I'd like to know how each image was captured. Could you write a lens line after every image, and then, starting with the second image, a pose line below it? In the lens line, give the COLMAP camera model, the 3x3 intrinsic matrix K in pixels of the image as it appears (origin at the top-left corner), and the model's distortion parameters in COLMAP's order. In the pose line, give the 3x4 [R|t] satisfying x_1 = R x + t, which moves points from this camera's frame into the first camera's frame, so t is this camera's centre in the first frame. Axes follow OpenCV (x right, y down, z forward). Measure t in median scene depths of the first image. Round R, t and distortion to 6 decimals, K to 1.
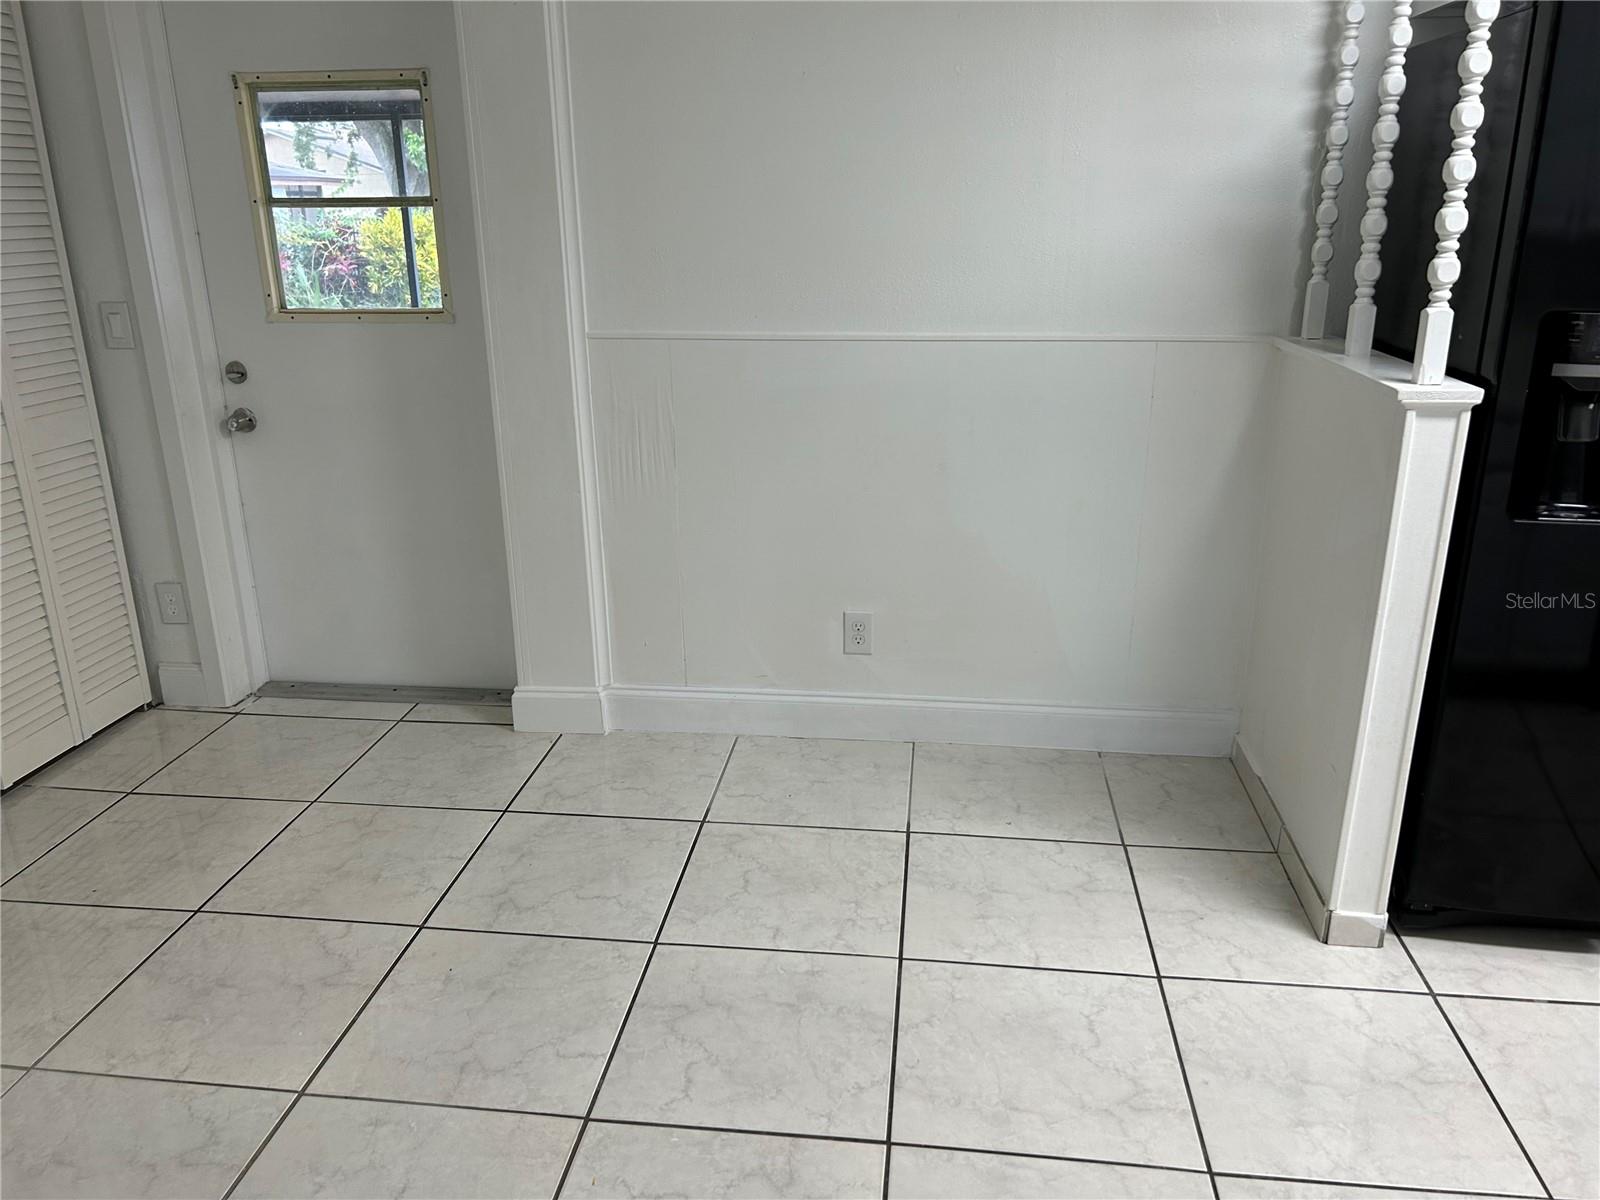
lens RADIAL K [[1219.7, 0, 785.4], [0, 1219.7, 602.5], [0, 0, 1]] dist [0.053805, -0.063543]
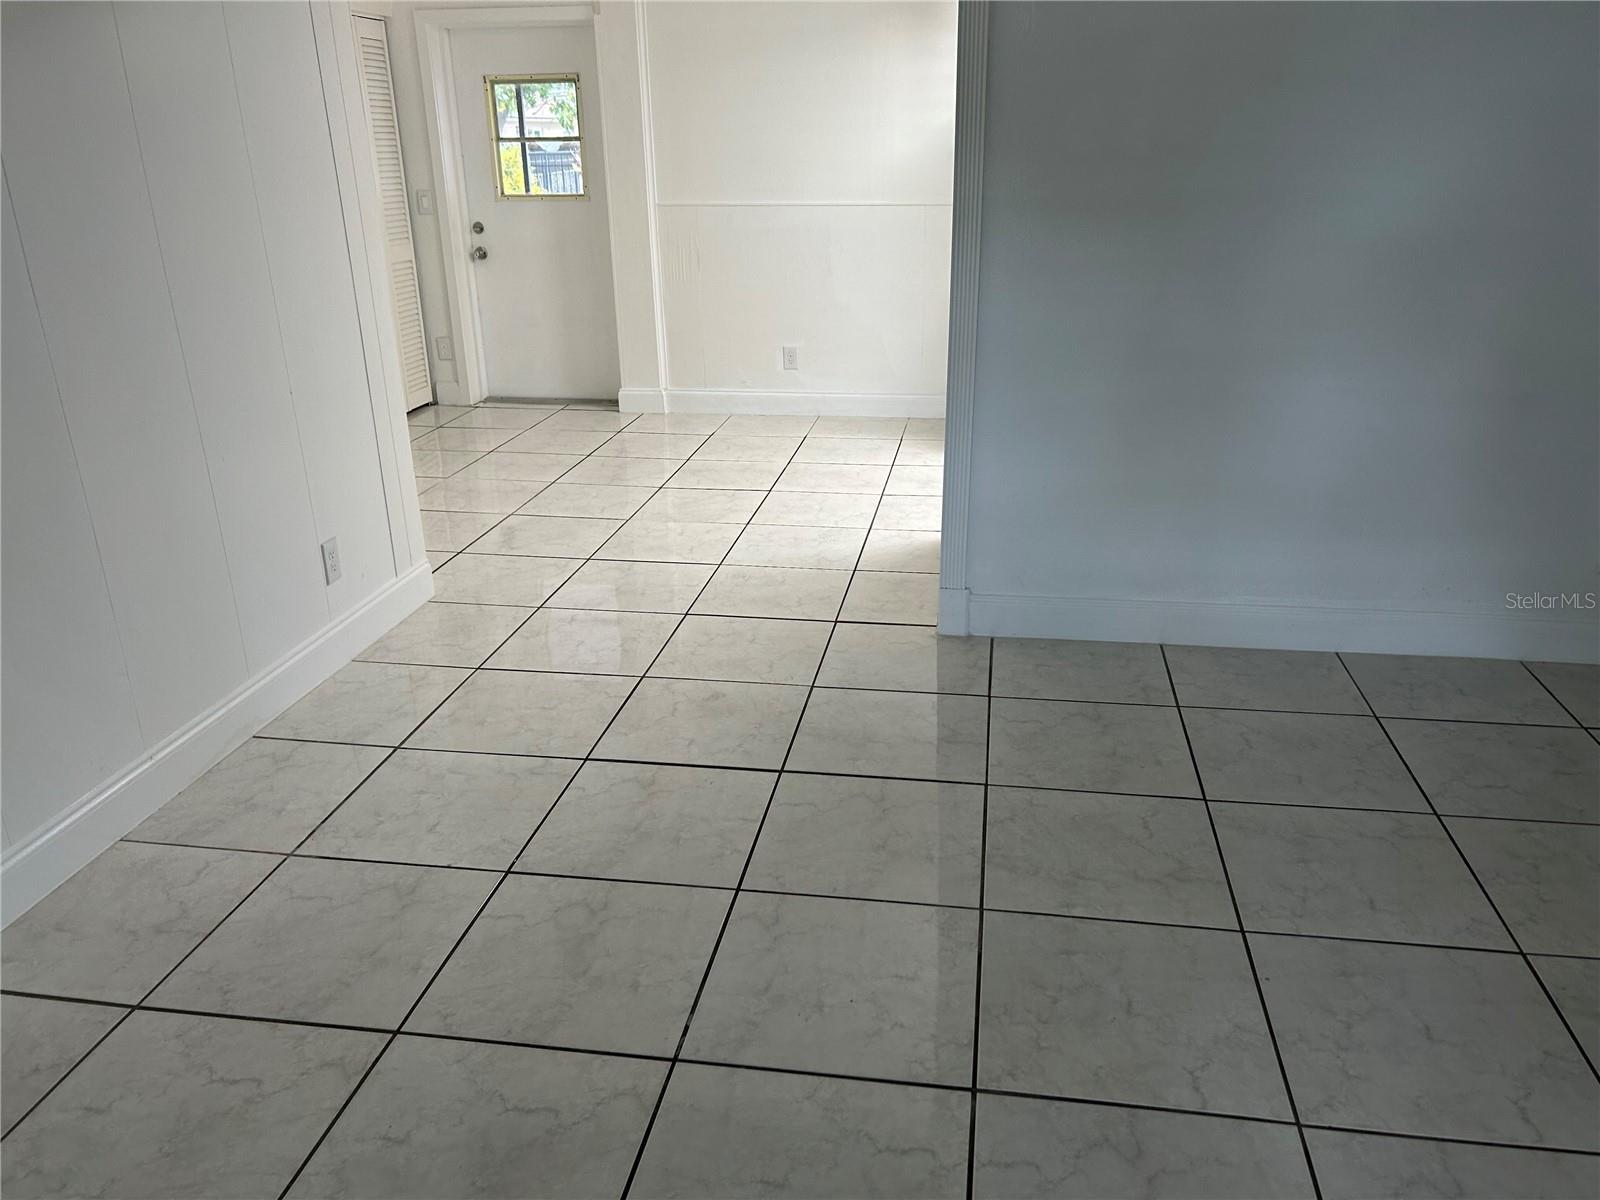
lens RADIAL K [[1219.7, 0, 803.0], [0, 1219.7, 595.1], [0, 0, 1]] dist [0.053805, -0.063543]
pose [[0.999571, 0.006642, -0.028540, 0.133872], [-0.005467, 0.999142, 0.041049, 0.318898], [0.028788, -0.040875, 0.998749, -0.978829]]
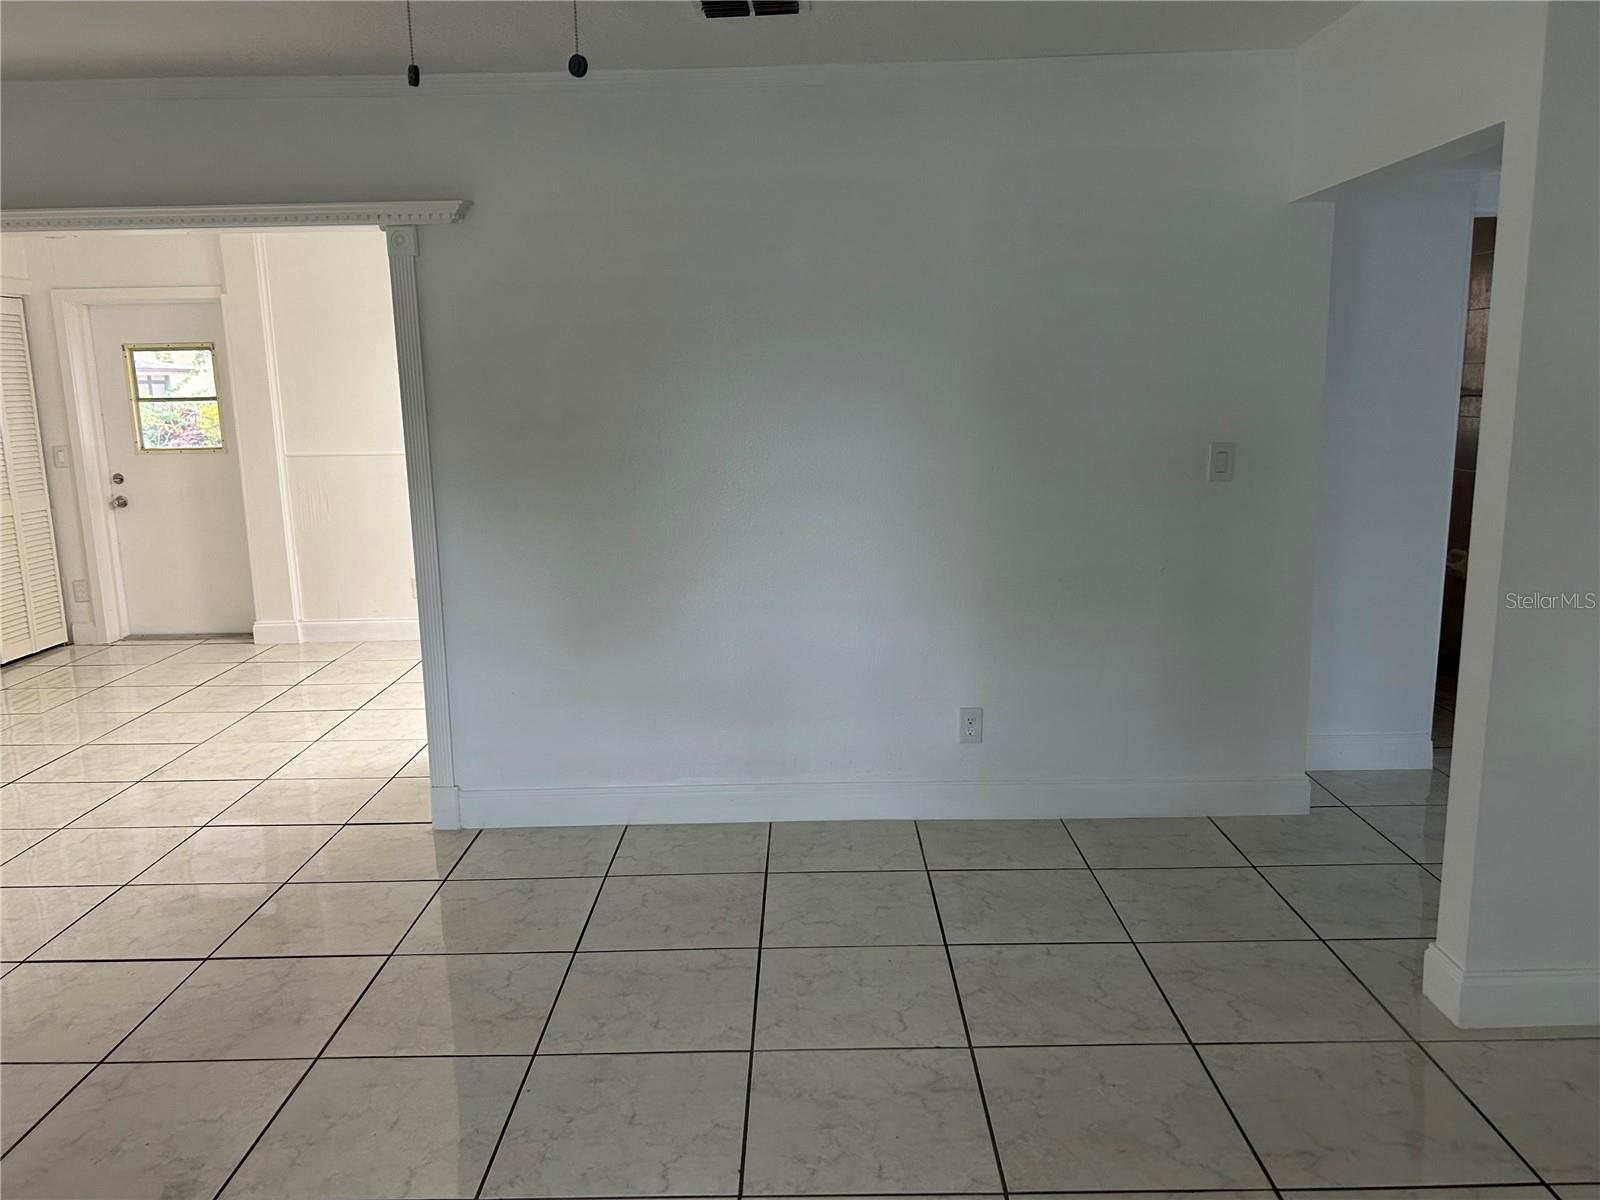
lens RADIAL K [[1219.7, 0, 797.0], [0, 1219.7, 594.1], [0, 0, 1]] dist [0.053805, -0.063543]
pose [[0.994473, -0.030573, 0.100438, 0.486761], [0.044857, 0.988676, -0.143202, 0.360941], [-0.094923, 0.146916, 0.984584, -1.149191]]
